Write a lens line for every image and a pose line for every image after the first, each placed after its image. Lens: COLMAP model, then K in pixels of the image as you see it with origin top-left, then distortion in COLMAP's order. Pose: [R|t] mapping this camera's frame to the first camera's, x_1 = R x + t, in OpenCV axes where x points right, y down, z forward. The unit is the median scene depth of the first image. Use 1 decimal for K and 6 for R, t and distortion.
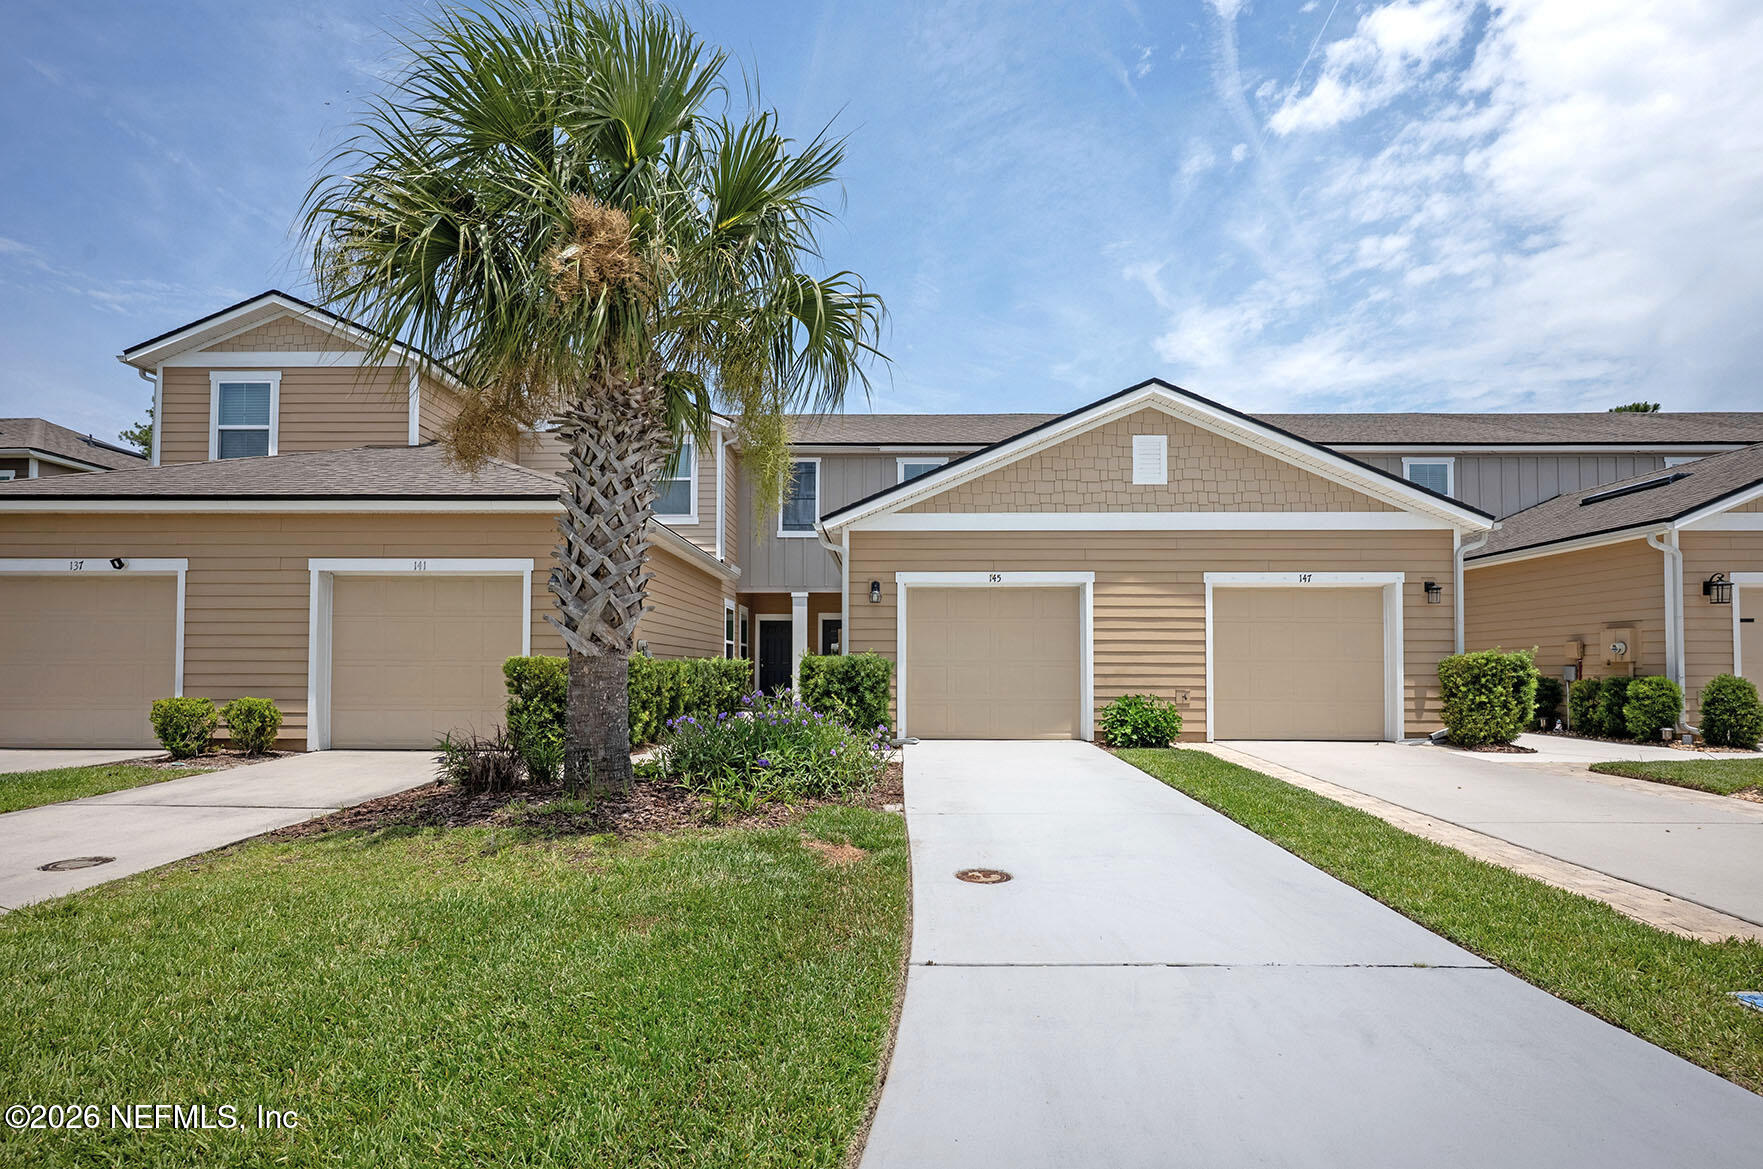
lens RADIAL K [[849.6, 0, 883.8], [0, 849.6, 614.5], [0, 0, 1]] dist [-0.005515, 0.004400]
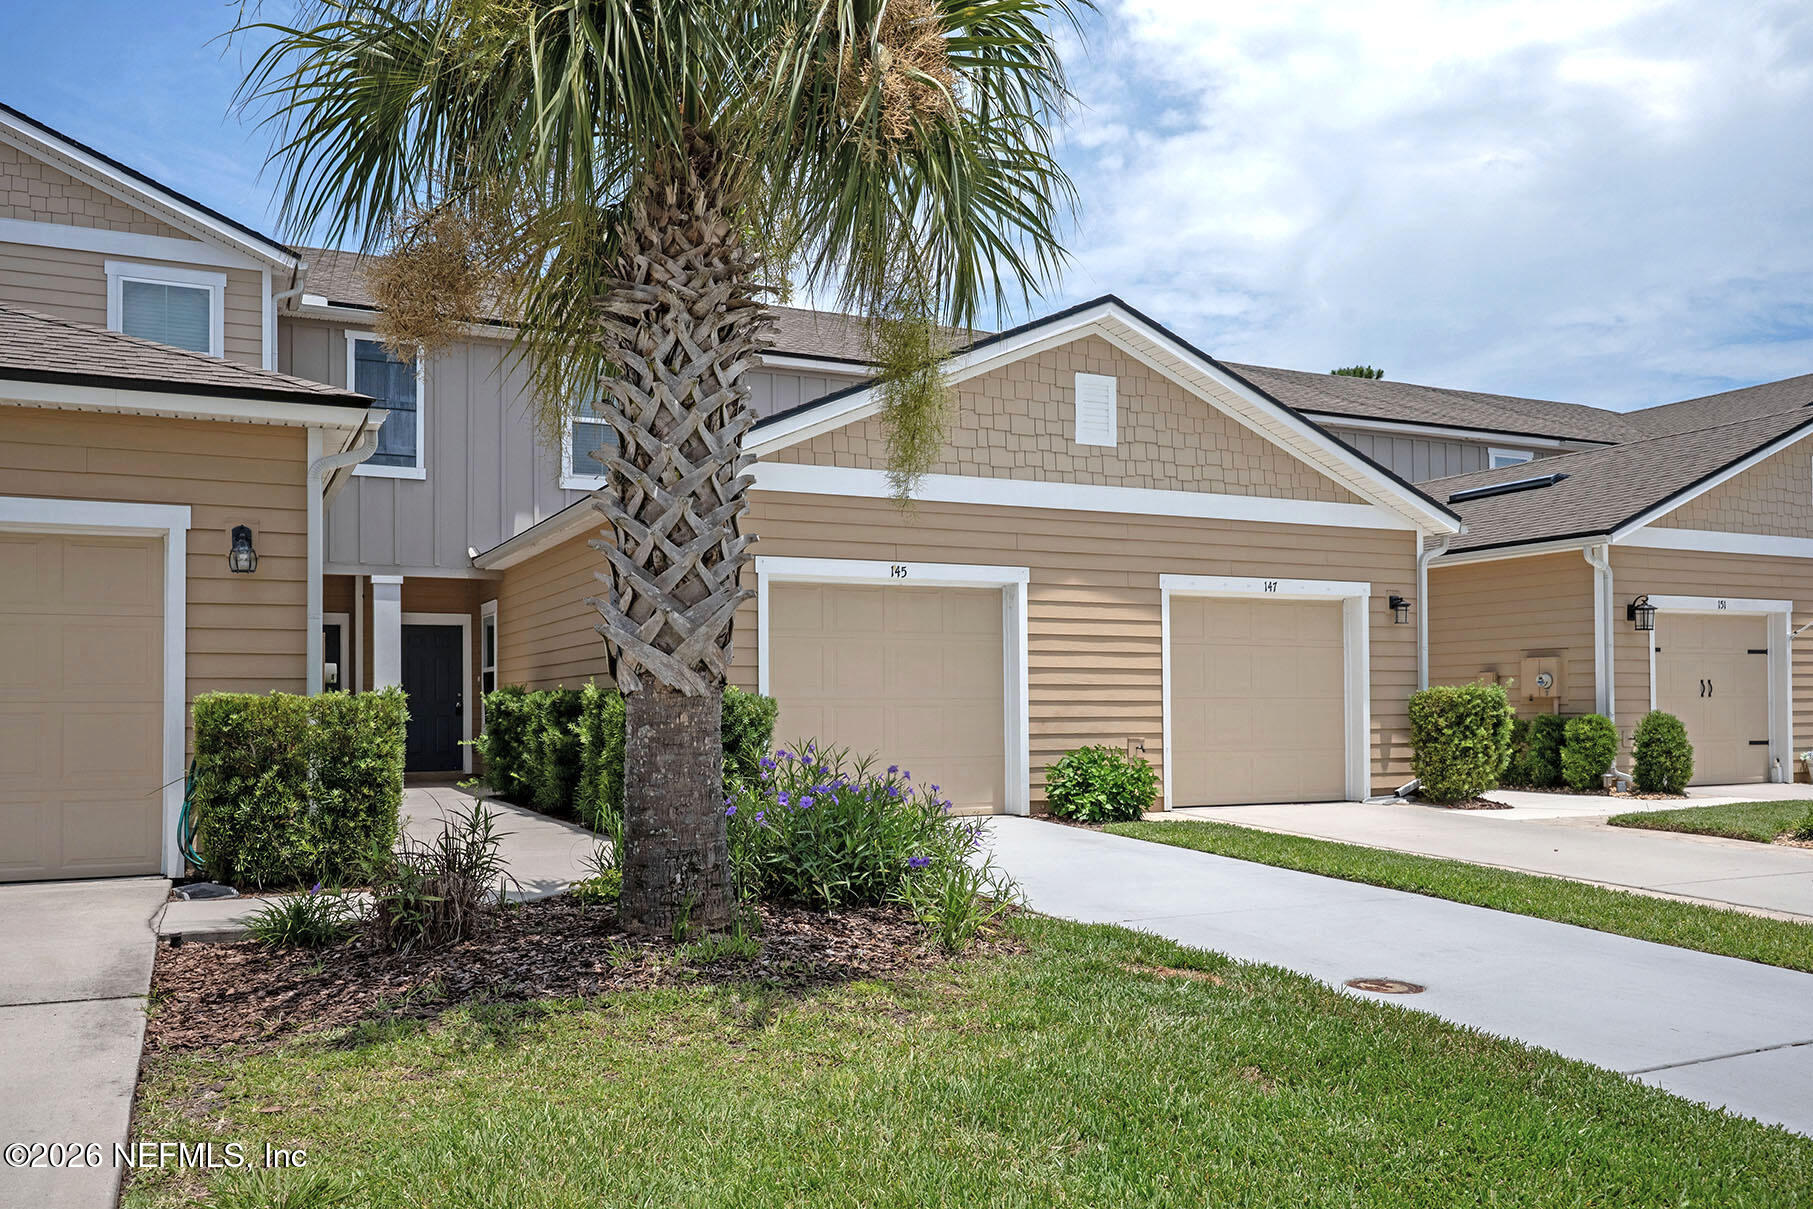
lens RADIAL K [[1429.4, 0, 904.7], [0, 1429.4, 614.5], [0, 0, 1]] dist [0.026173, -0.003546]
pose [[0.891534, 0.022443, 0.452397, -0.363501], [-0.021641, 0.999742, -0.006948, -0.002385], [-0.452436, -0.003596, 0.891790, 0.020318]]
